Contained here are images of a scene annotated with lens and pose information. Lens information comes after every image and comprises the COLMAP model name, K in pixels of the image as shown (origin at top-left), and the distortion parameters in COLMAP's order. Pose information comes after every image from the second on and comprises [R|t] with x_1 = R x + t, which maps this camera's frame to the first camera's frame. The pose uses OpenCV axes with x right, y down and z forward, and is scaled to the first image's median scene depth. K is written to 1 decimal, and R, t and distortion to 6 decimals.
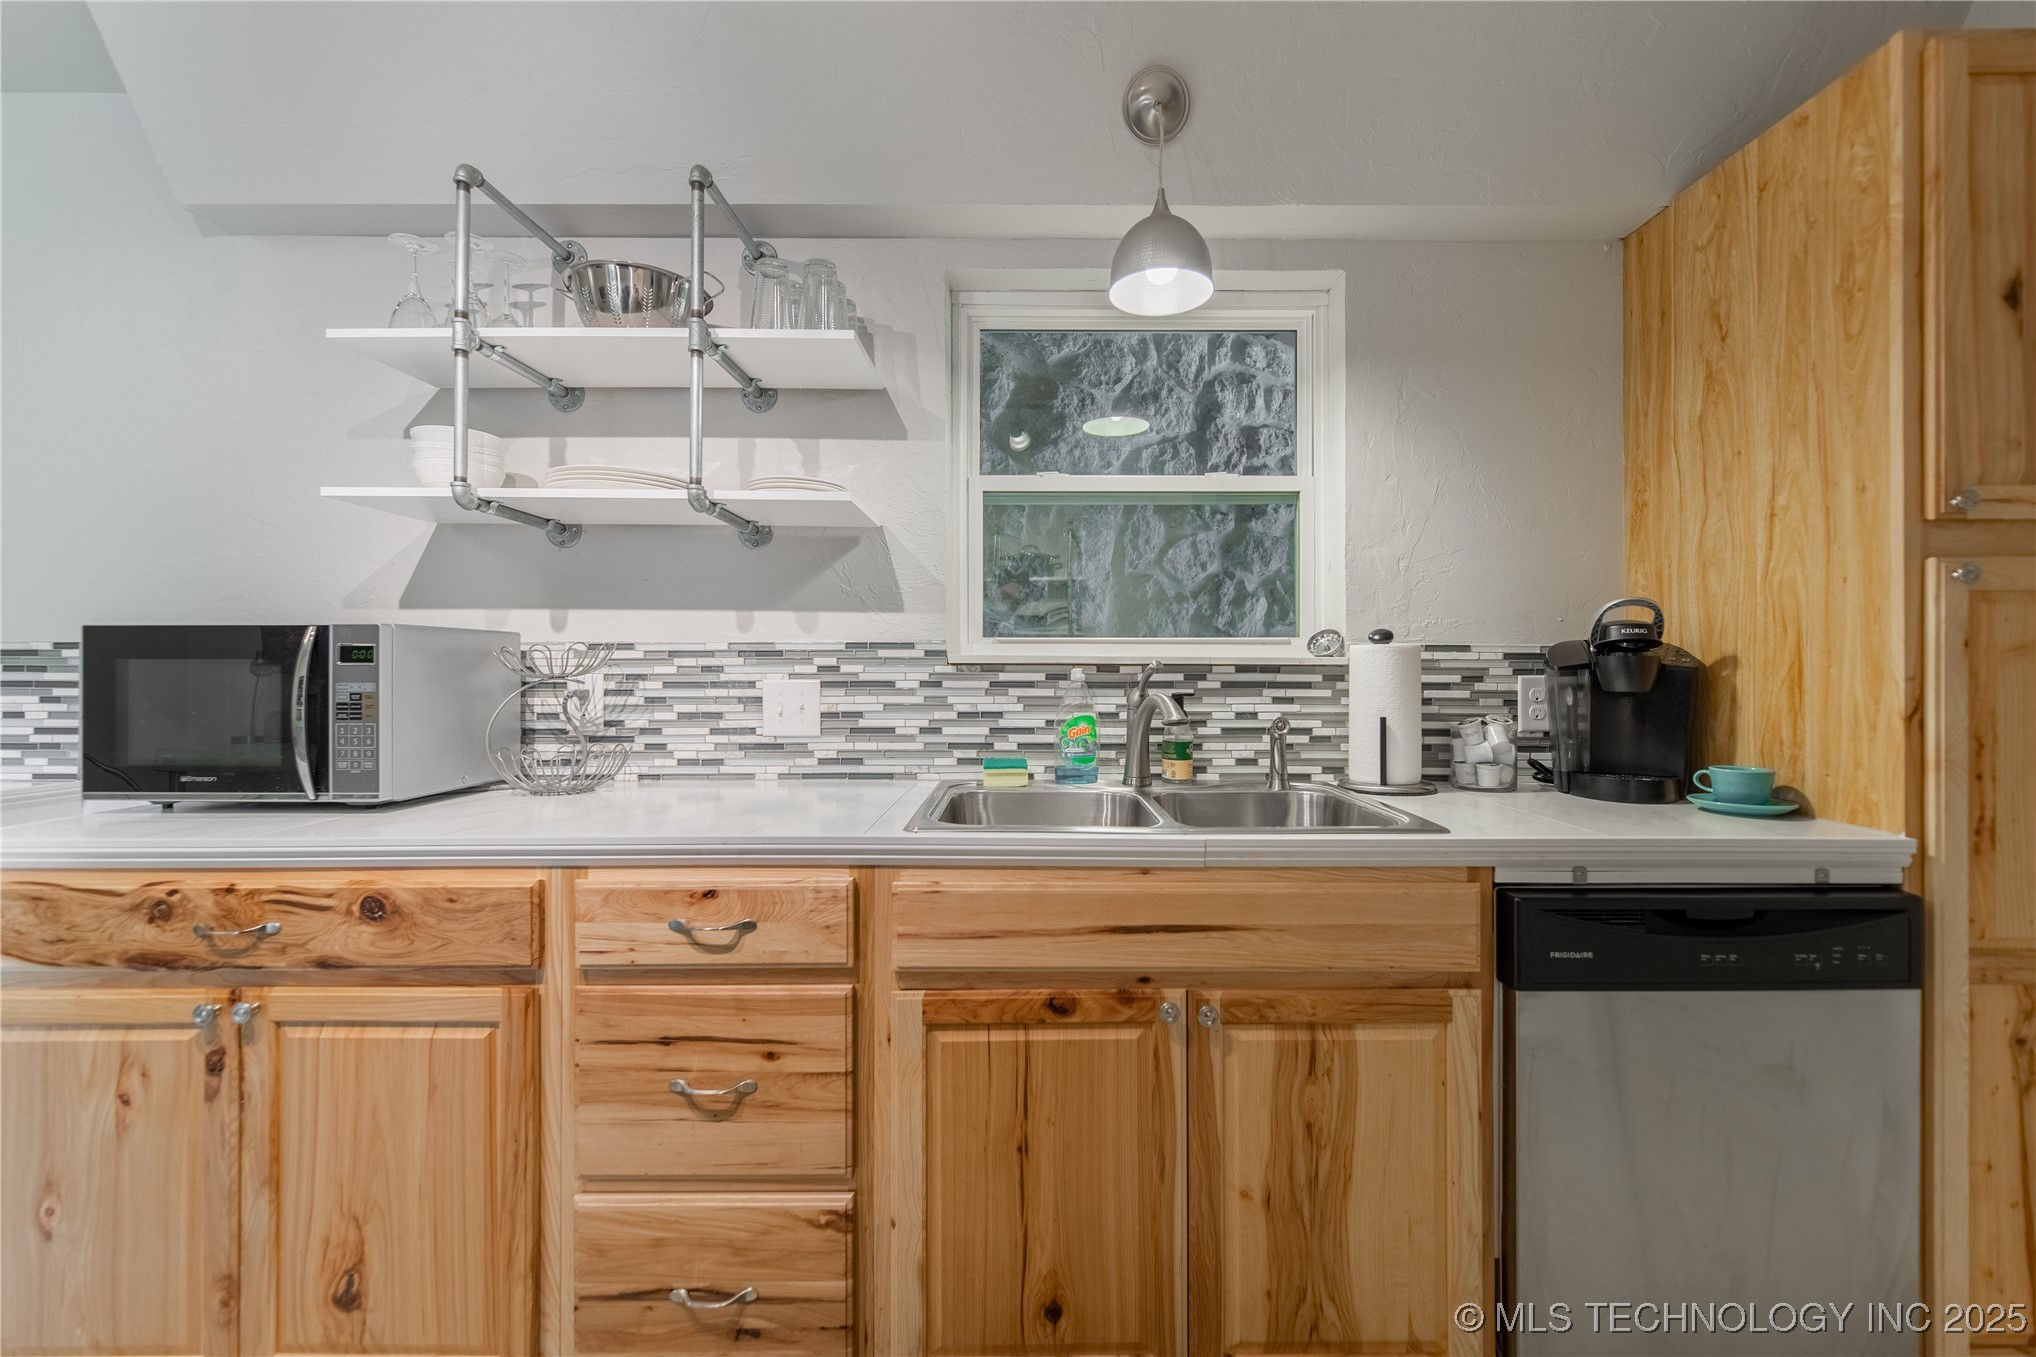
lens RADIAL K [[838.3, 0, 990.8], [0, 838.3, 656.4], [0, 0, 1]] dist [-0.000316, -0.000380]
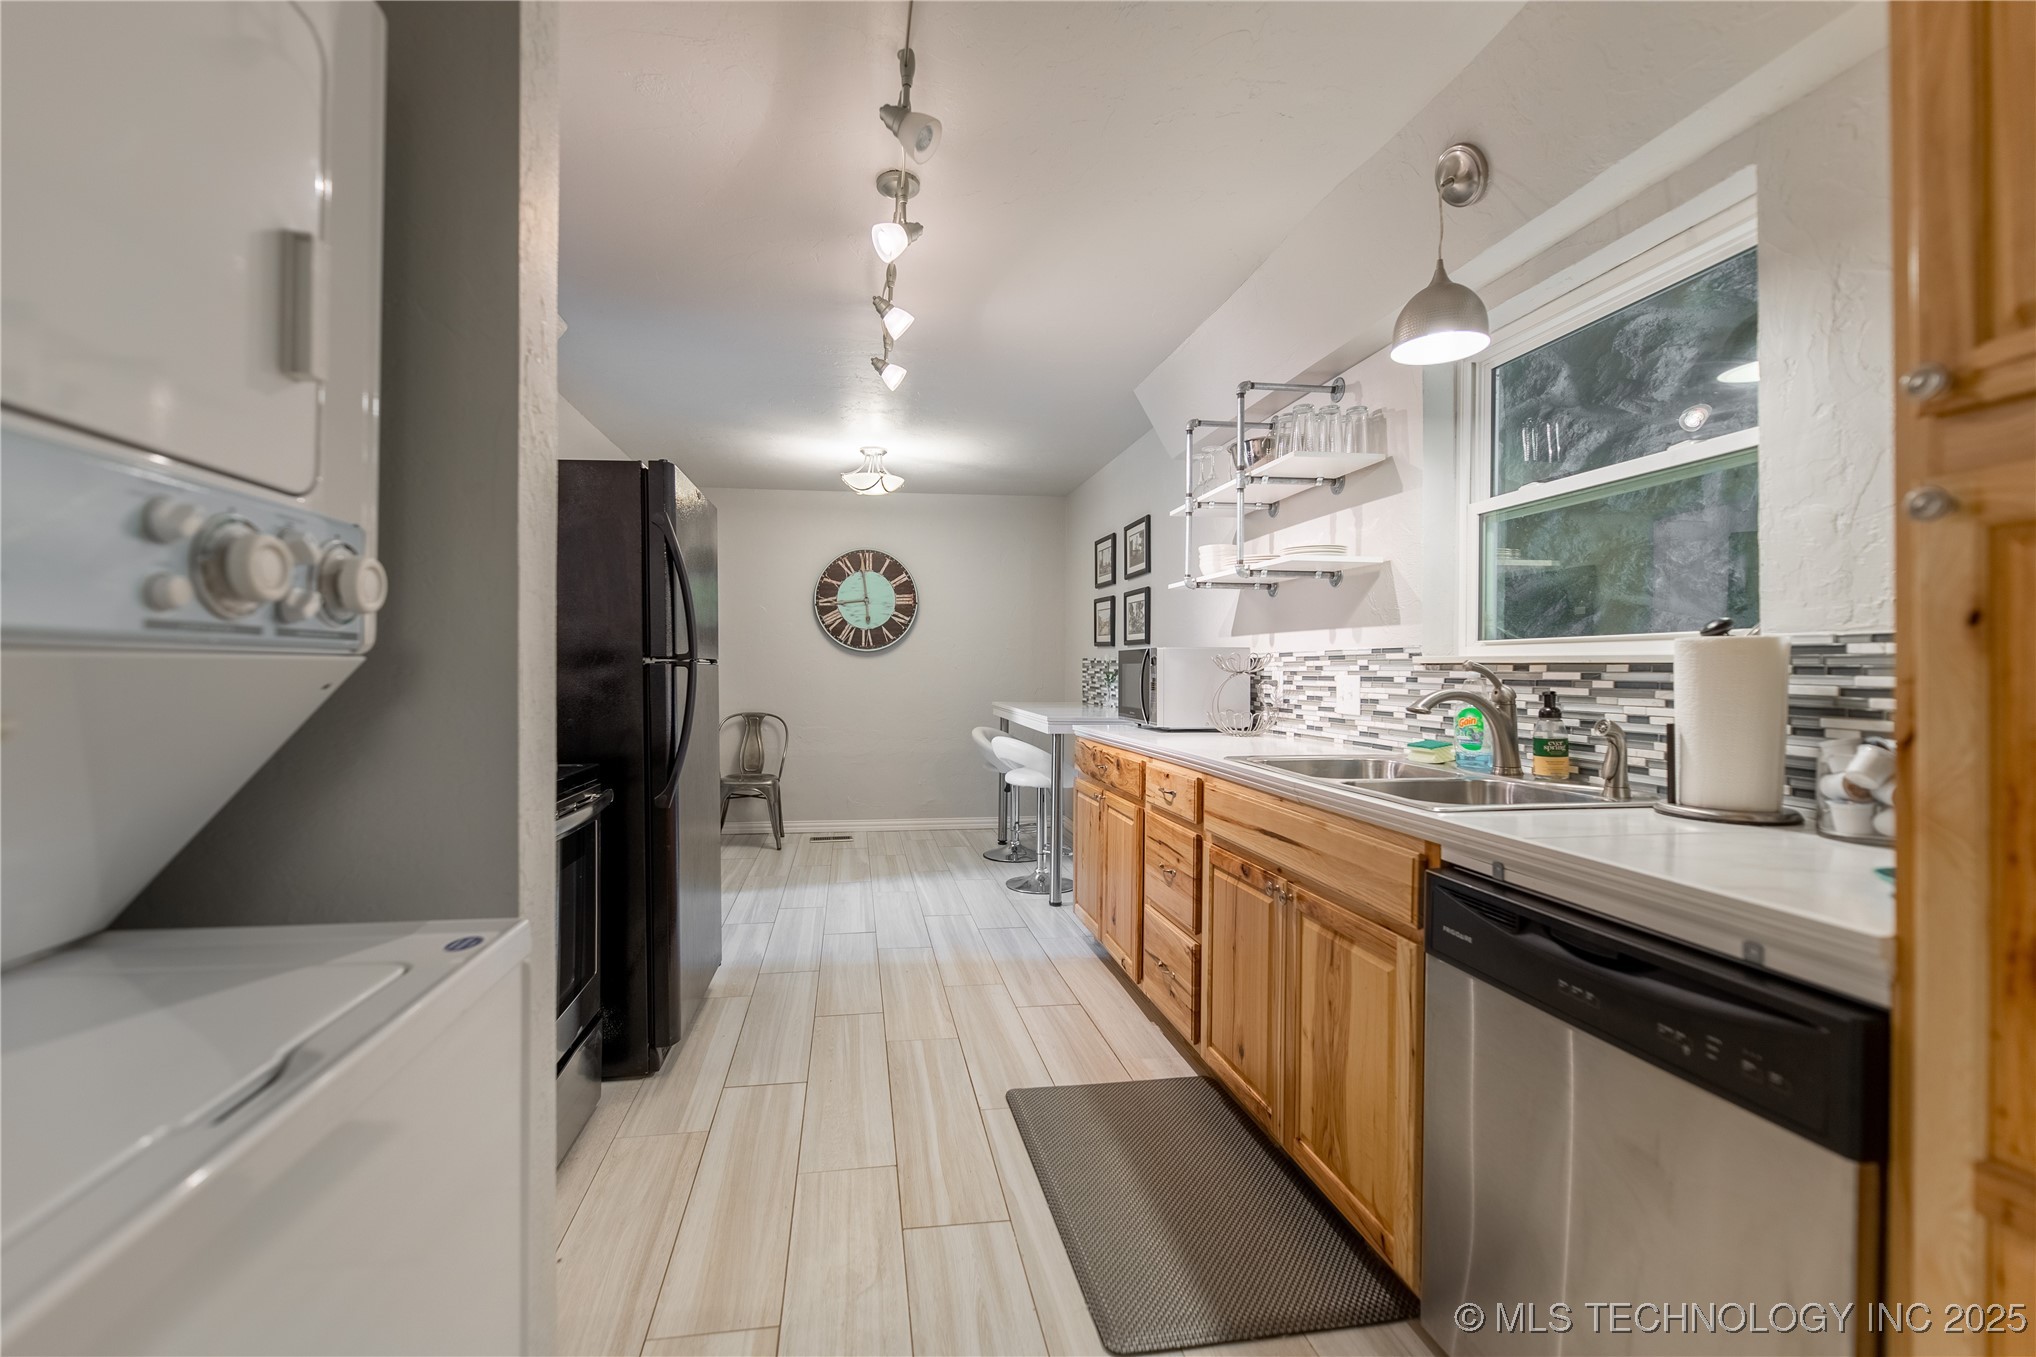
lens RADIAL K [[838.3, 0, 990.8], [0, 838.3, 656.4], [0, 0, 1]] dist [-0.000316, -0.000380]
pose [[0.155161, -0.013957, -0.987791, 1.095591], [0.009456, 0.999875, -0.012643, 0.007538], [0.987844, -0.007379, 0.155274, 0.167077]]
